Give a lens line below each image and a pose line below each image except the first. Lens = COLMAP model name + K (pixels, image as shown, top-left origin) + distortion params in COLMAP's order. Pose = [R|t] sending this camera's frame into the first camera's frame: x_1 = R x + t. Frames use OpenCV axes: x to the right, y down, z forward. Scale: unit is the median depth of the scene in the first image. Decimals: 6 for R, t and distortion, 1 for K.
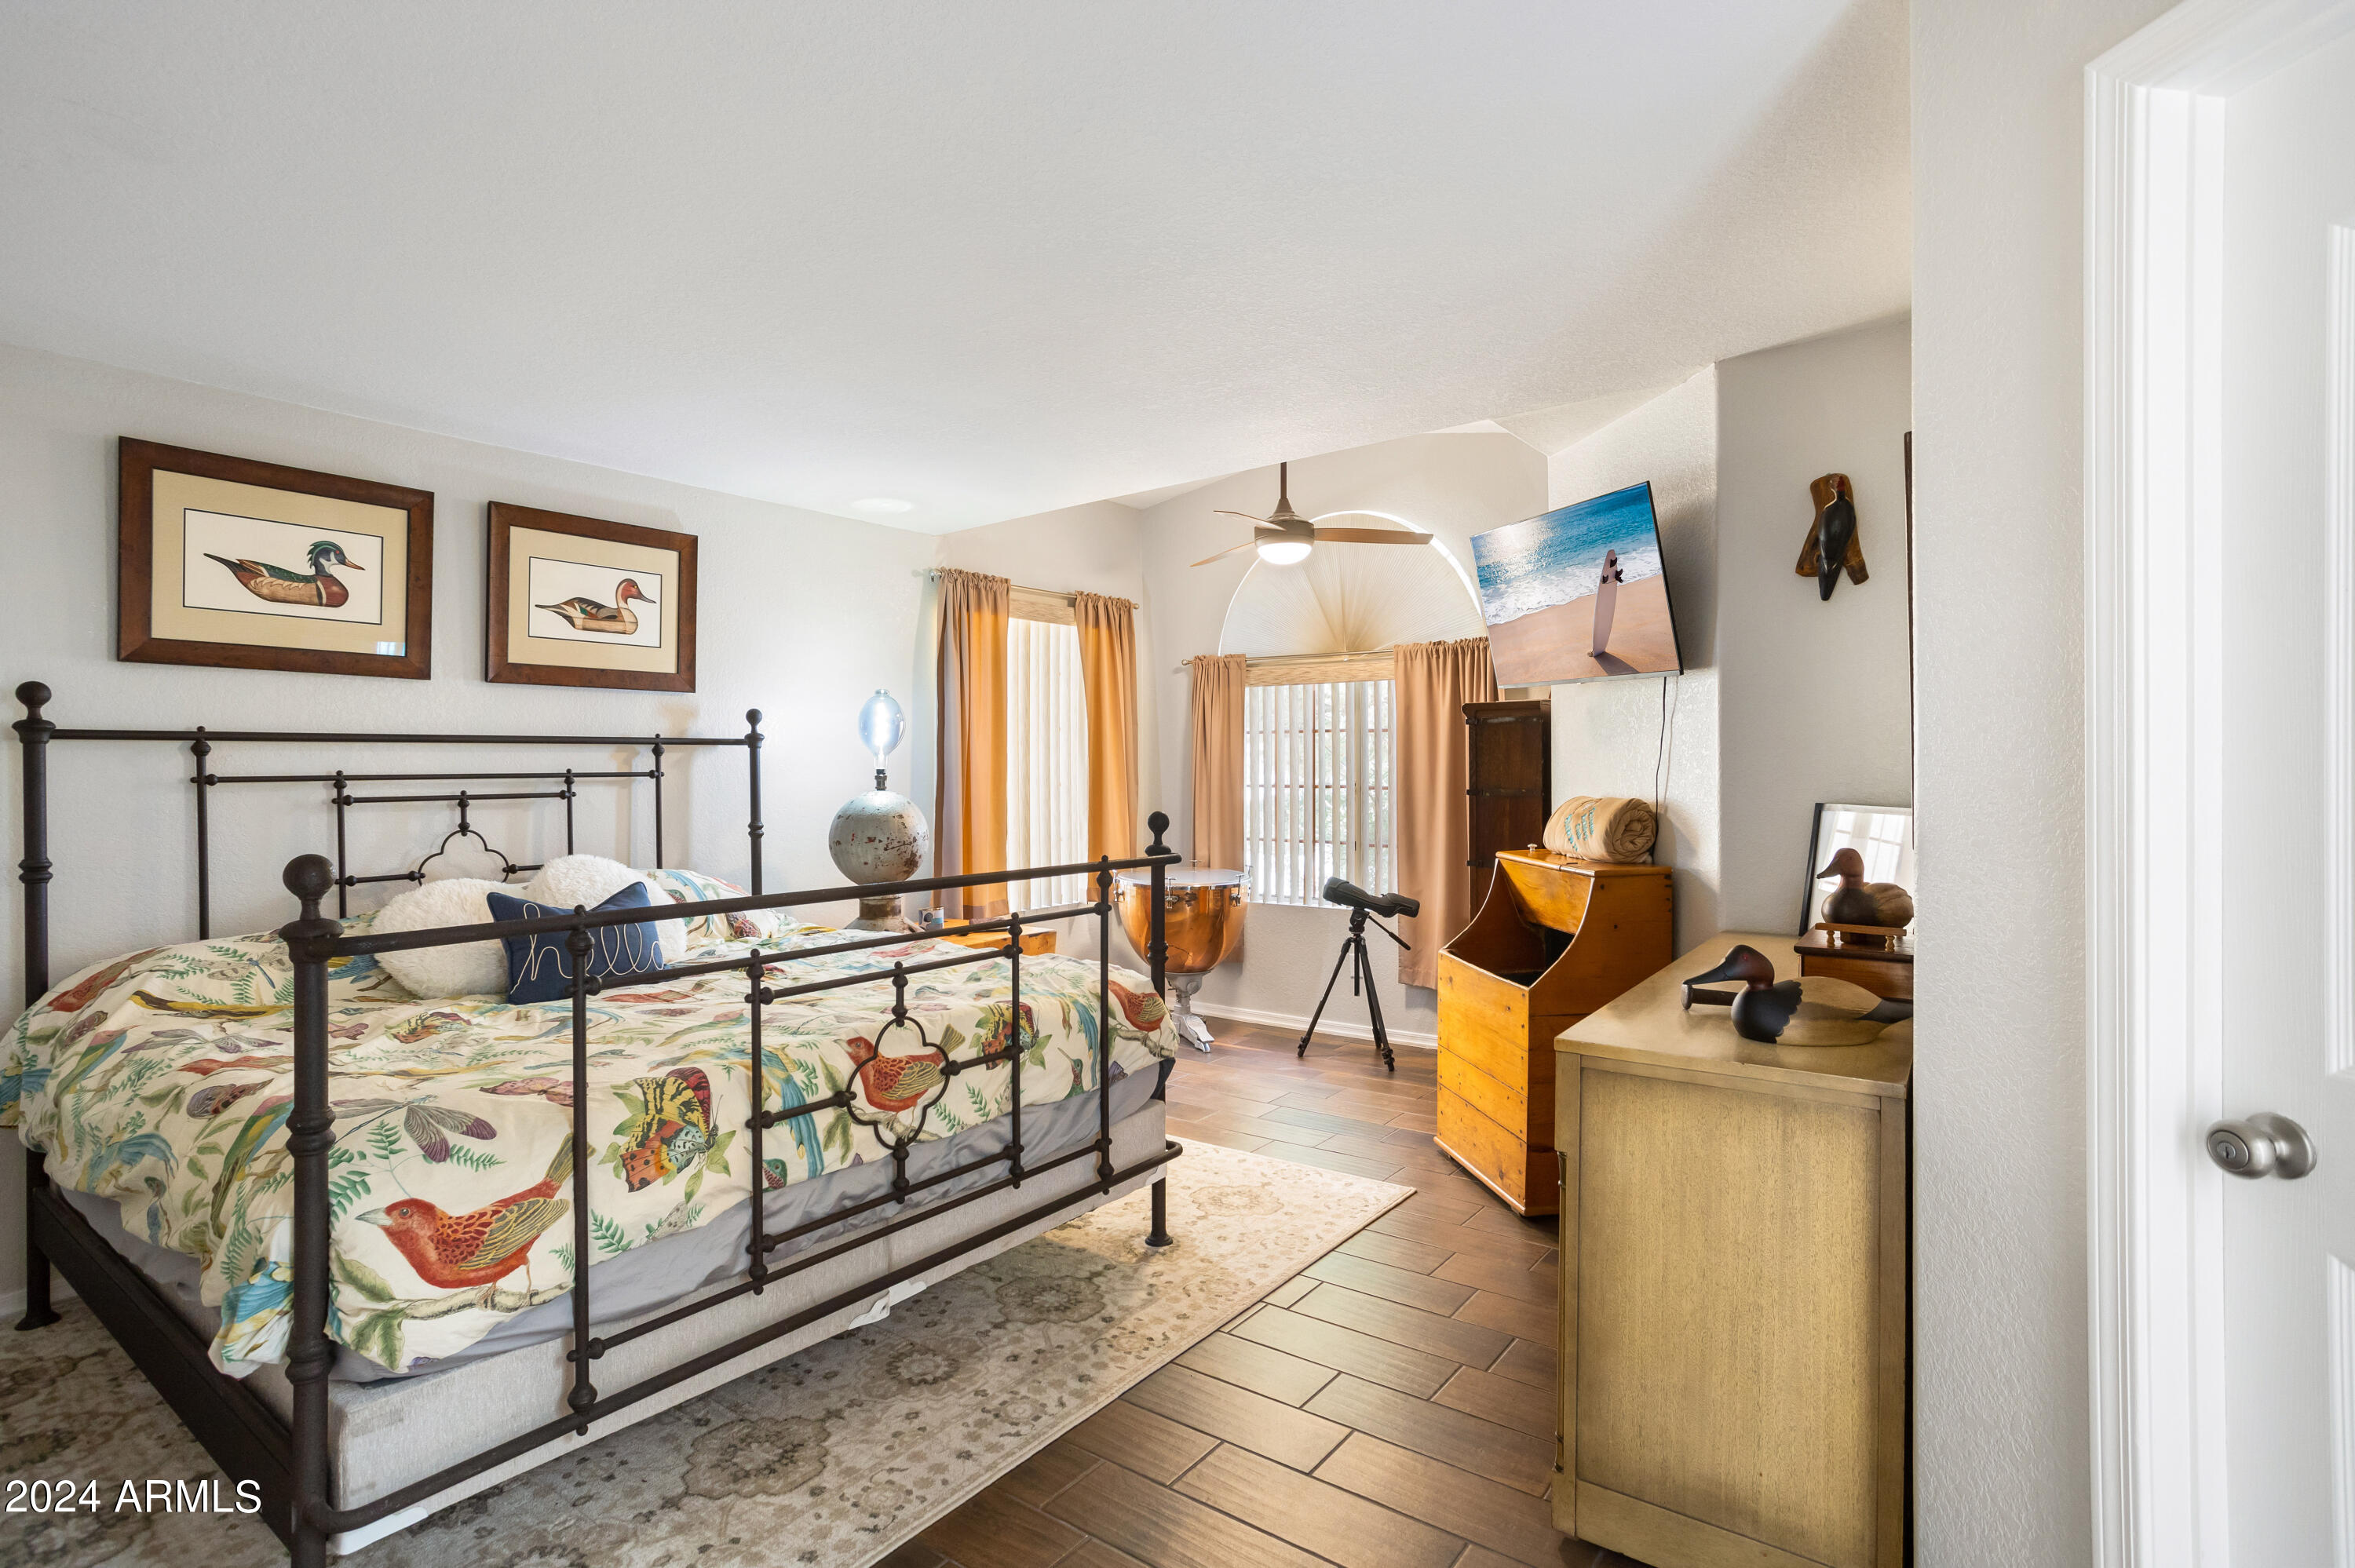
lens RADIAL K [[1160.3, 0, 1168.3], [0, 1160.3, 773.2], [0, 0, 1]] dist [-0.048780, 0.032496]
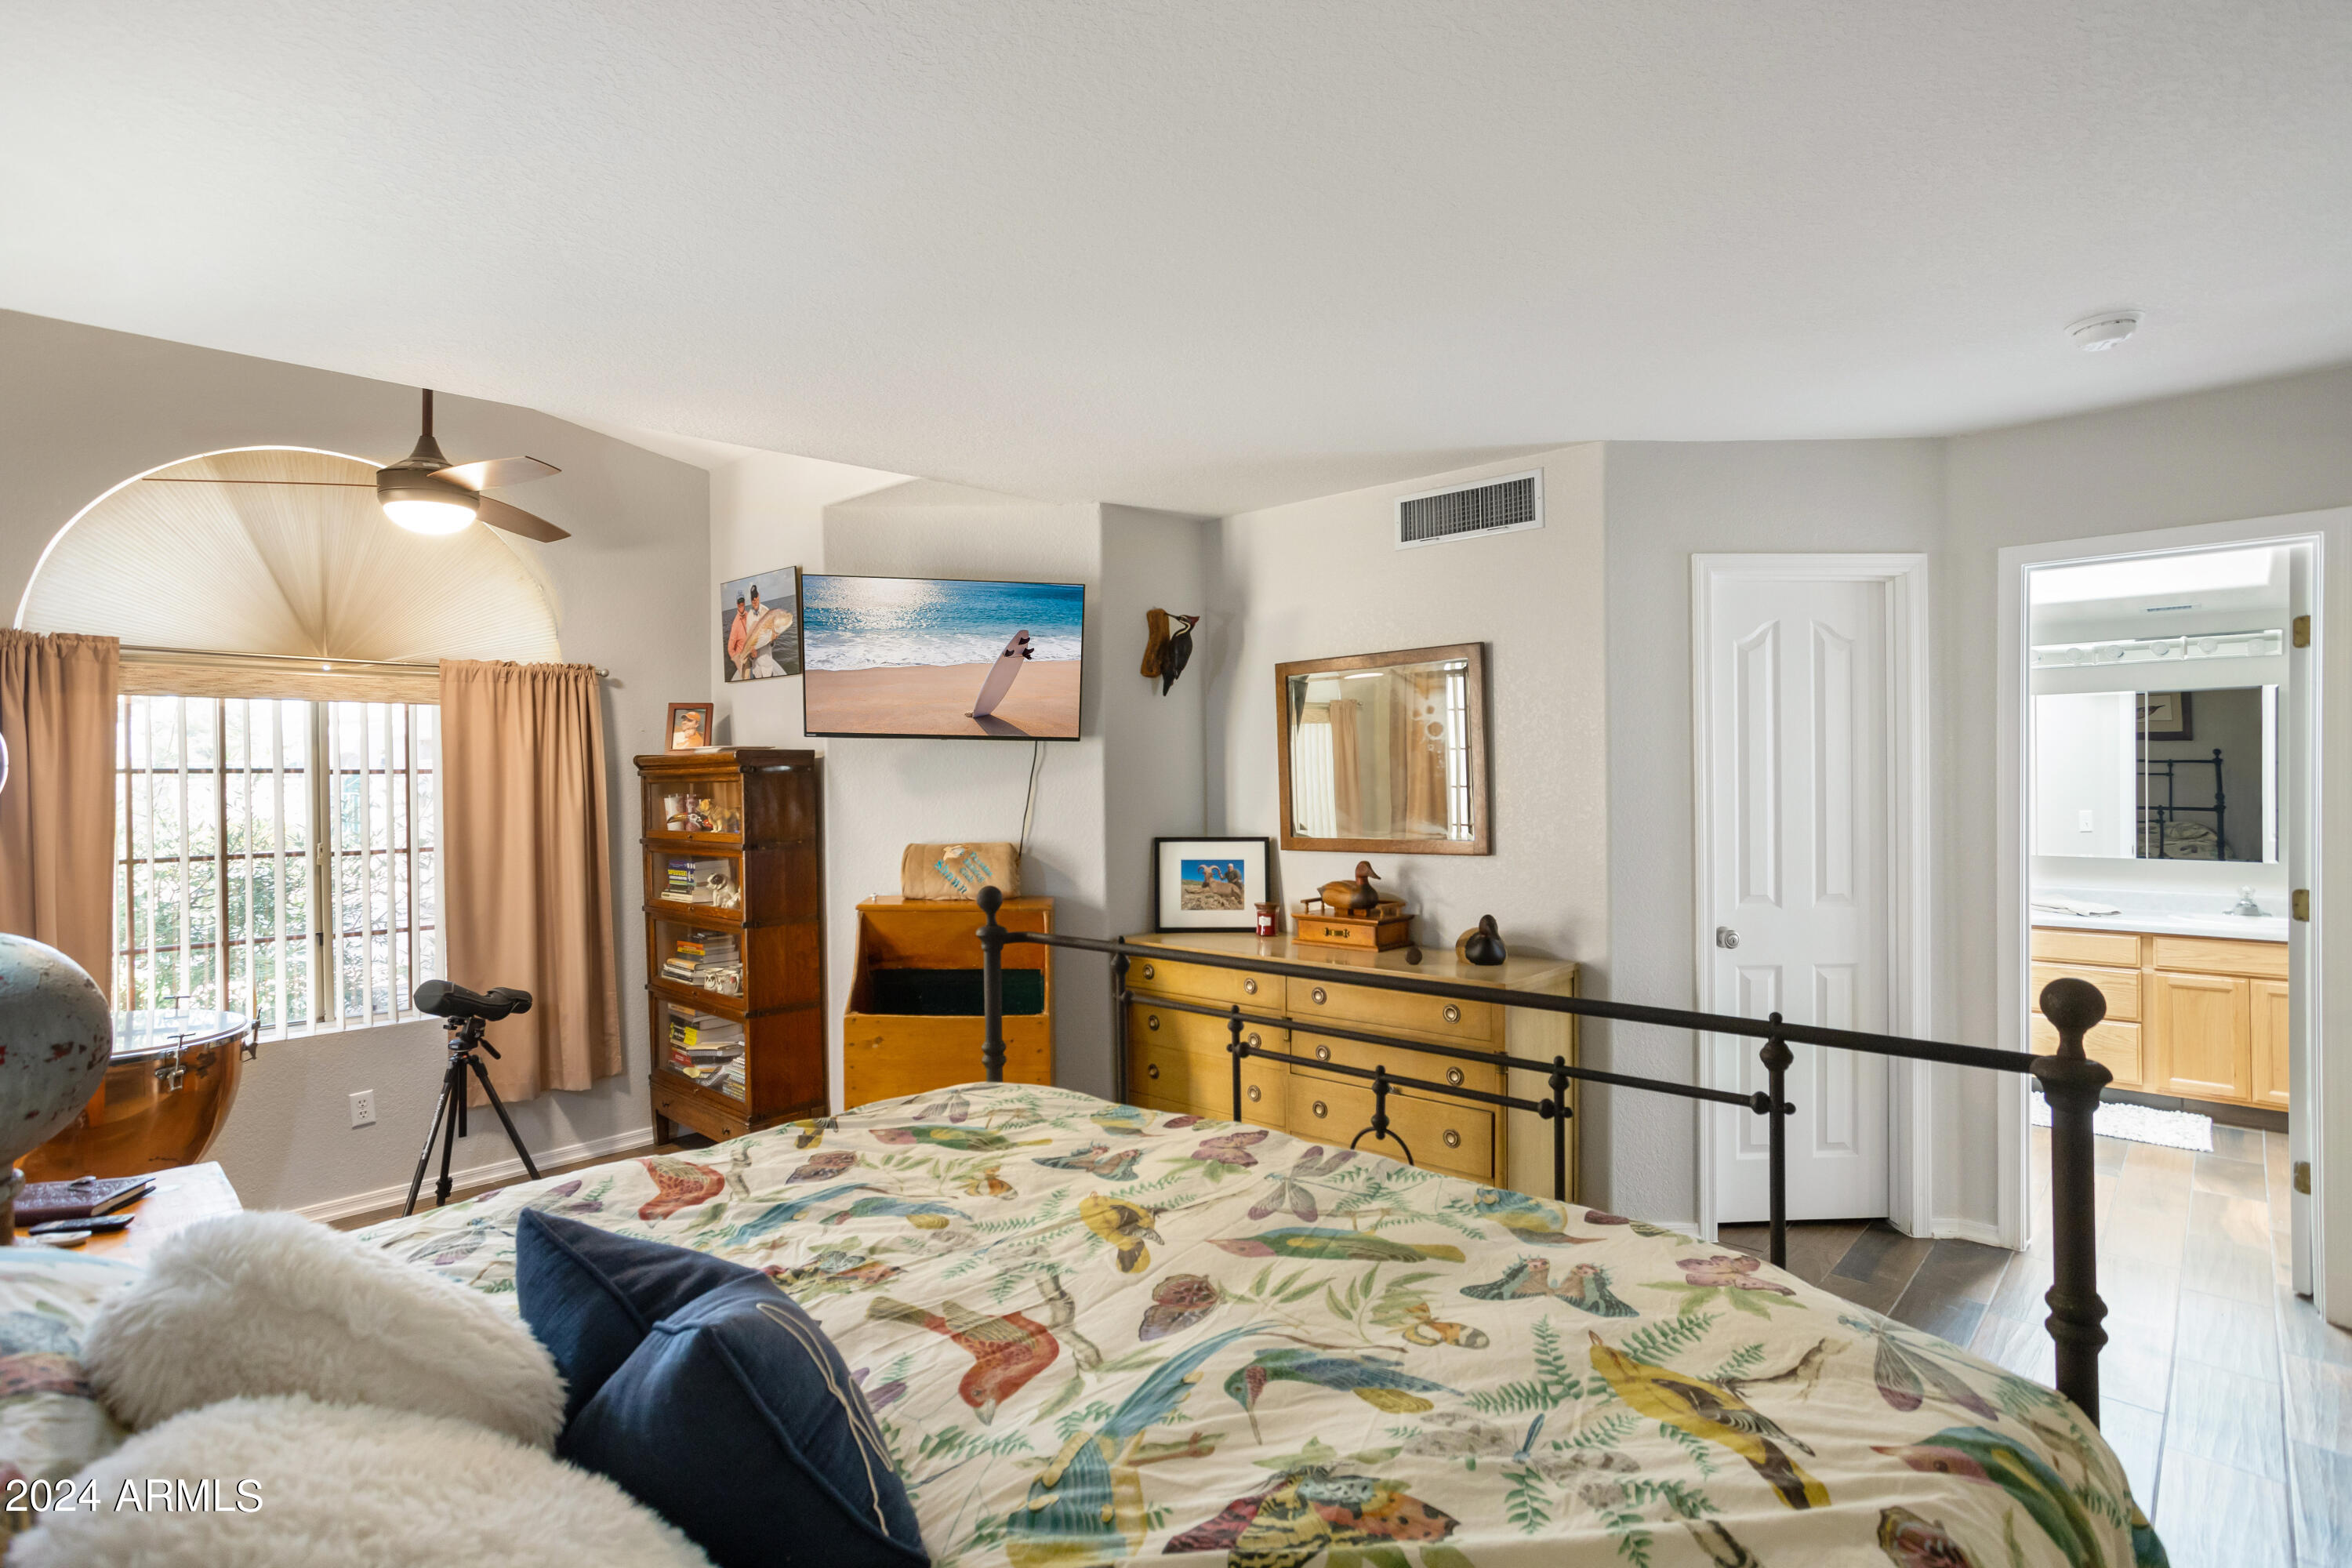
lens RADIAL K [[1159.0, 0, 1166.8], [0, 1159.0, 773.2], [0, 0, 1]] dist [-0.048780, 0.032496]
pose [[0.120190, 0.004361, 0.992741, -0.729713], [0.015751, 0.999856, -0.006299, -0.038026], [-0.992626, 0.016394, 0.120104, 0.690387]]
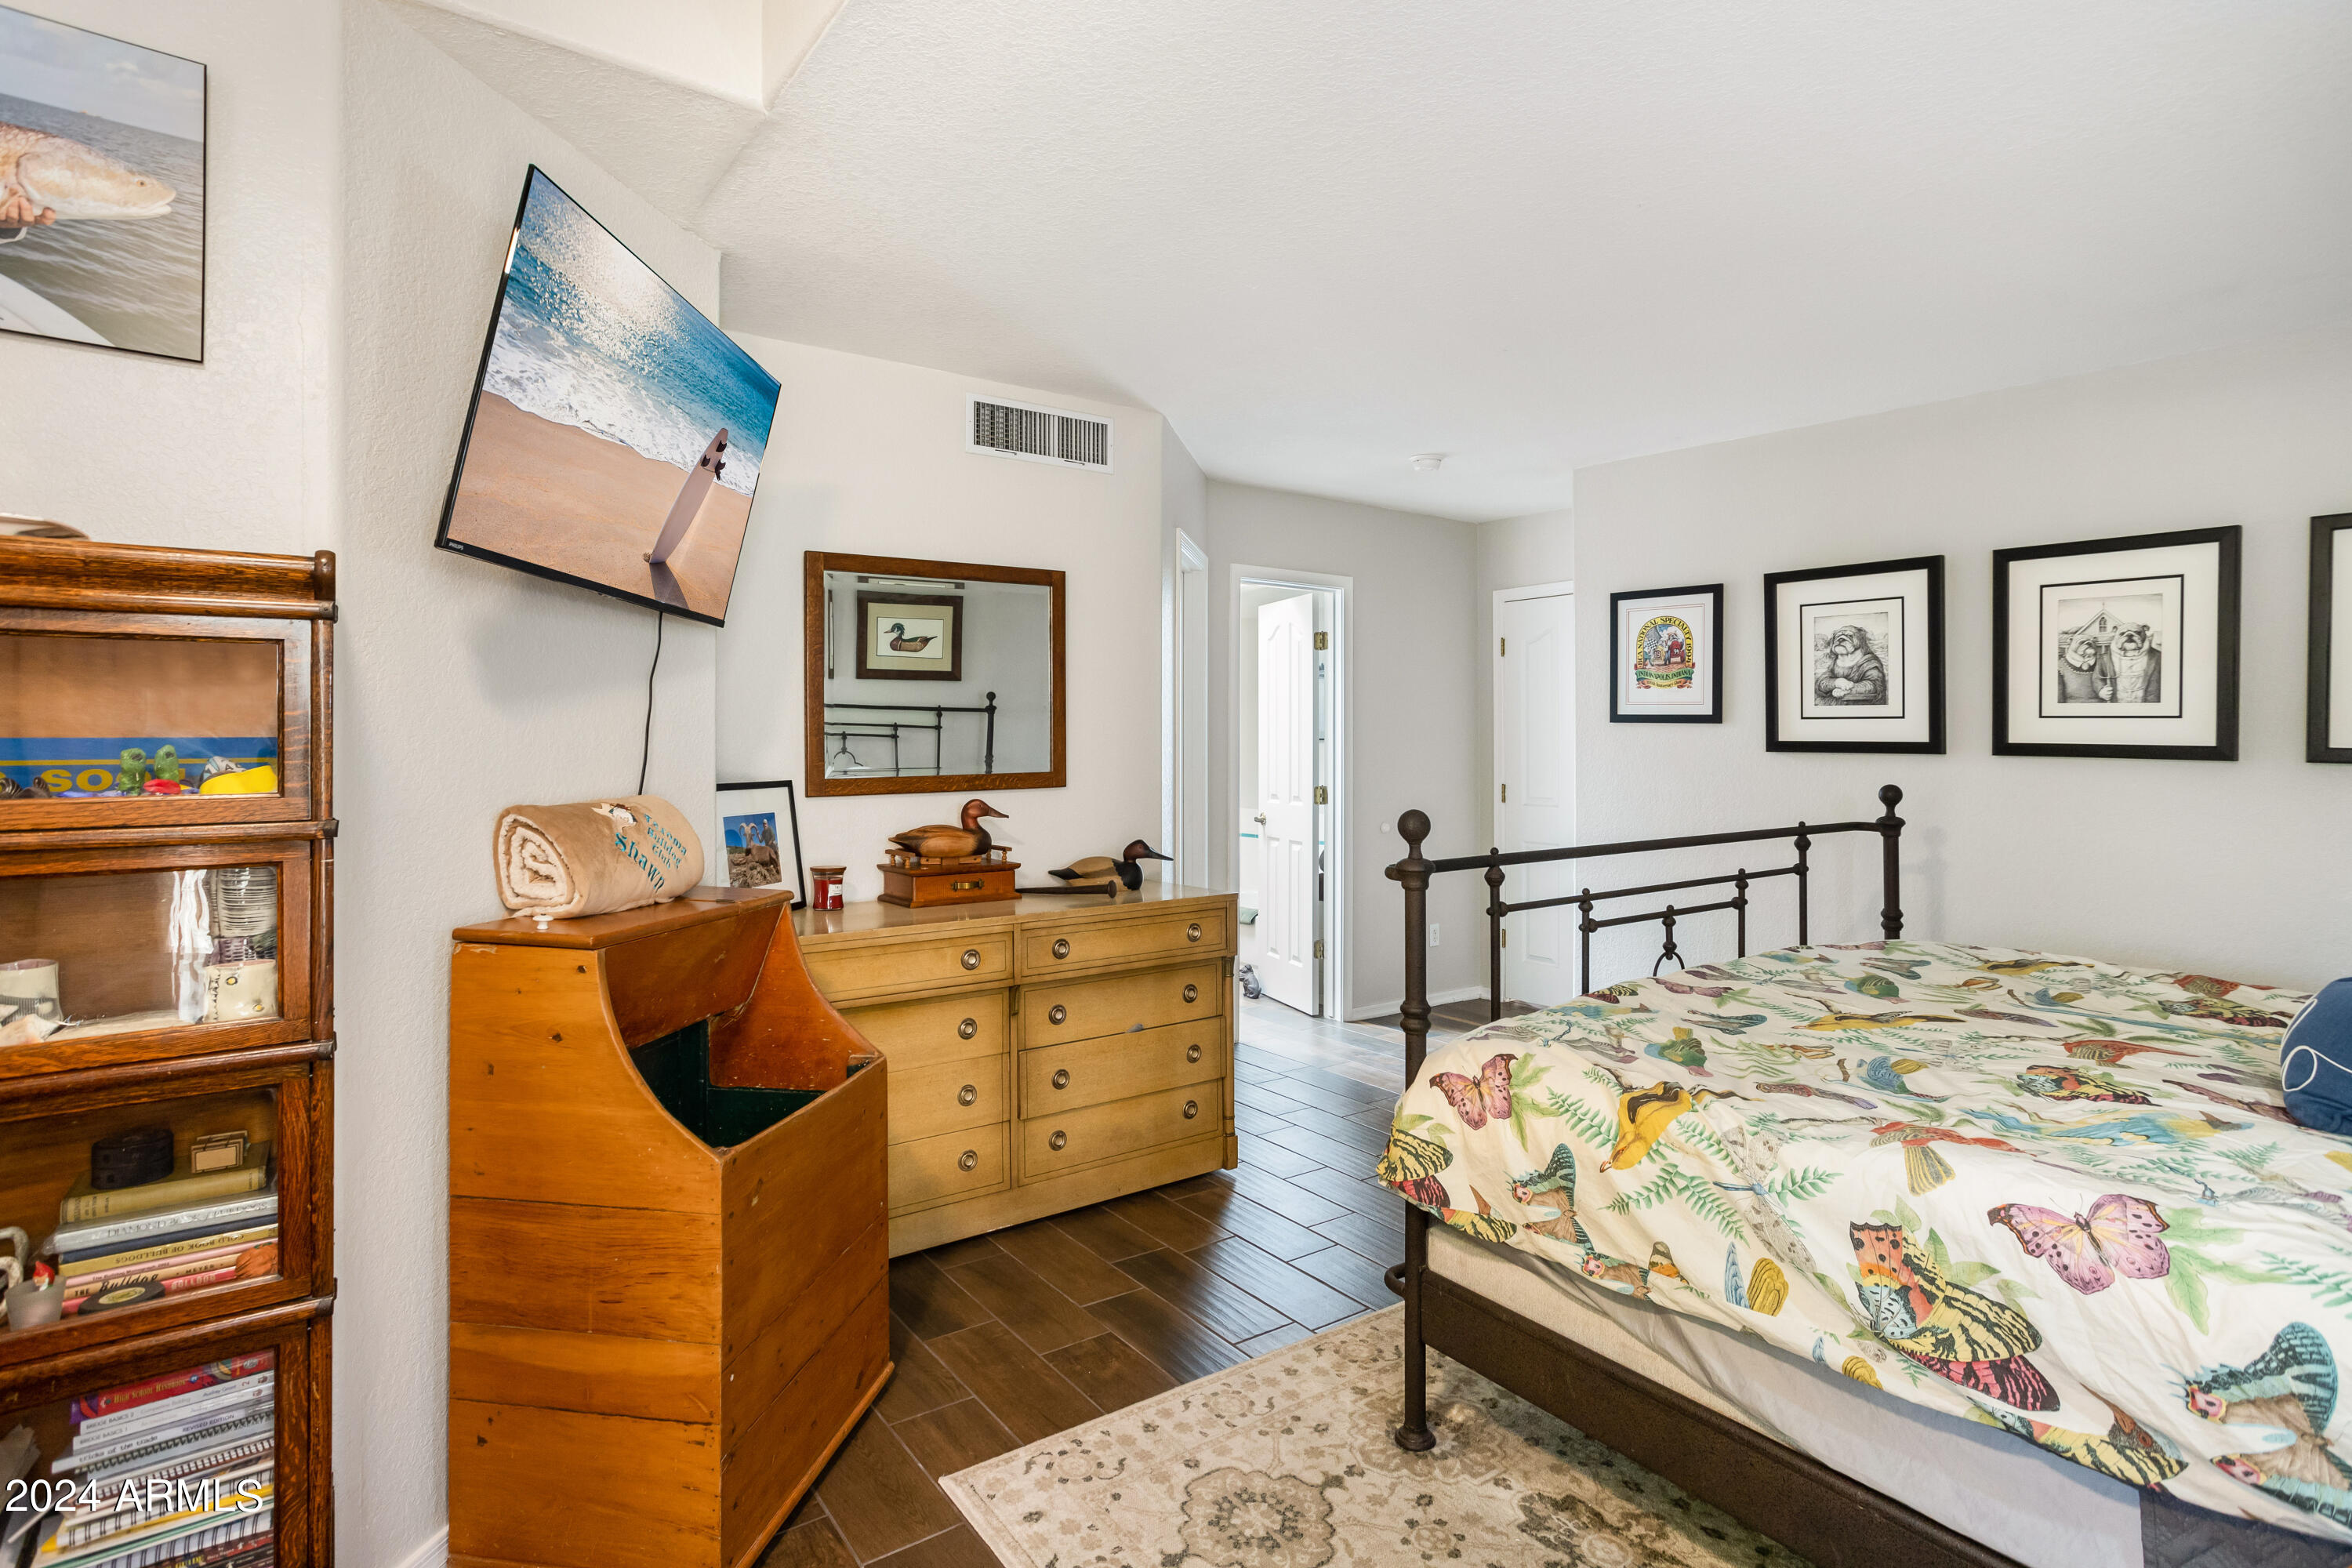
lens RADIAL K [[1174.4, 0, 1168.0], [0, 1174.4, 781.2], [0, 0, 1]] dist [-0.051273, 0.031893]
pose [[-0.948813, -0.010150, 0.315675, -0.077580], [0.002470, 0.999214, 0.039551, -0.012486], [-0.315828, 0.038306, -0.948043, 1.512373]]
